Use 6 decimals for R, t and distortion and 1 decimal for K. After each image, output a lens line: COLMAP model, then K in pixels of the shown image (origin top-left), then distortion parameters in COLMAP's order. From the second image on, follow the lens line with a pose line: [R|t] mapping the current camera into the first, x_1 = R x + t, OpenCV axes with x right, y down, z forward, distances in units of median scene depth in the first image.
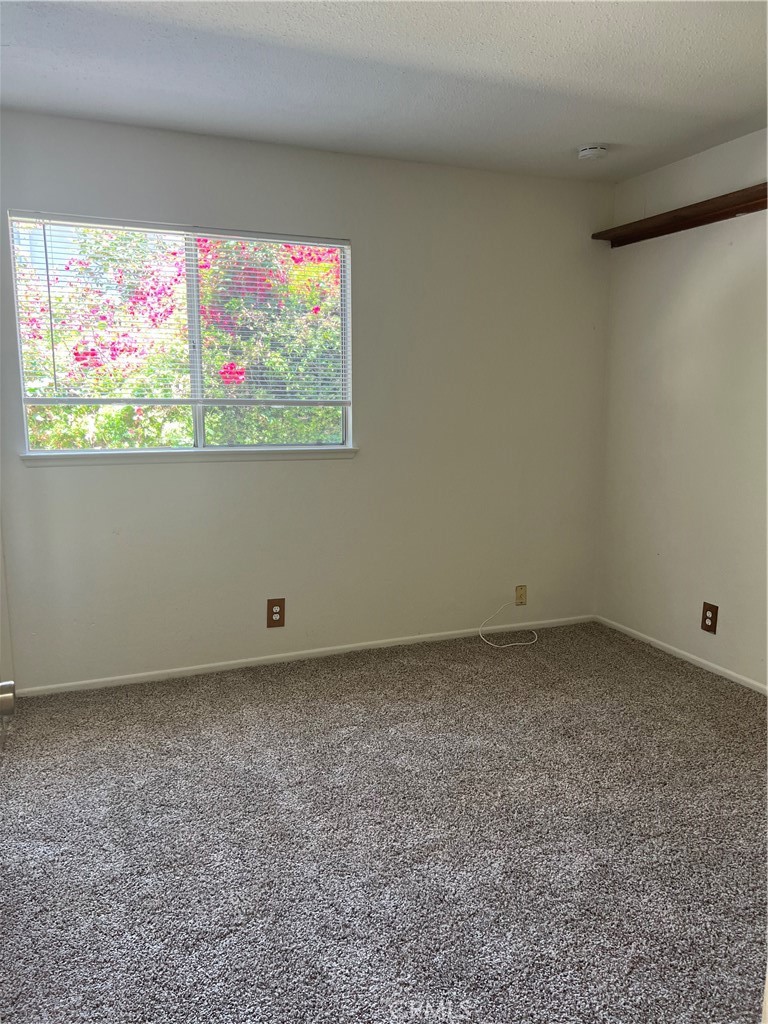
lens RADIAL K [[767.2, 0, 384.0], [0, 767.2, 512.0], [0, 0, 1]] dist [0.003212, -0.003163]
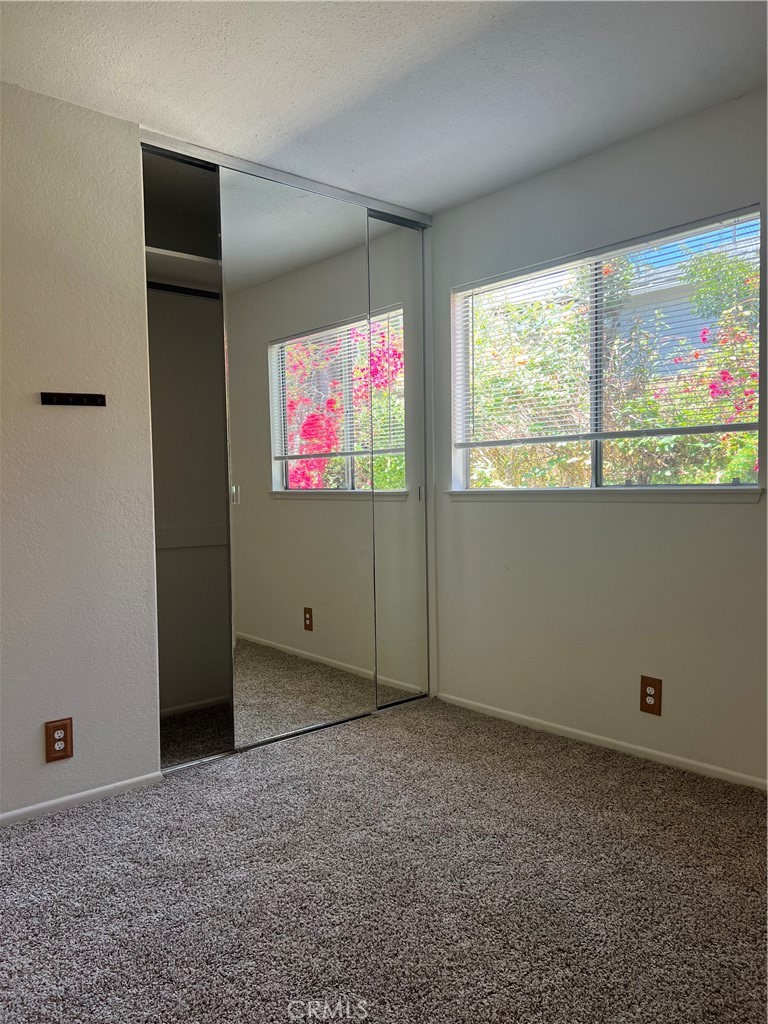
lens RADIAL K [[767.2, 0, 384.0], [0, 767.2, 512.0], [0, 0, 1]] dist [0.003212, -0.003163]
pose [[0.316801, 0.026433, -0.948124, 0.535882], [-0.135882, 0.990565, -0.017787, -0.004891], [0.938708, 0.134468, 0.317404, 0.477438]]
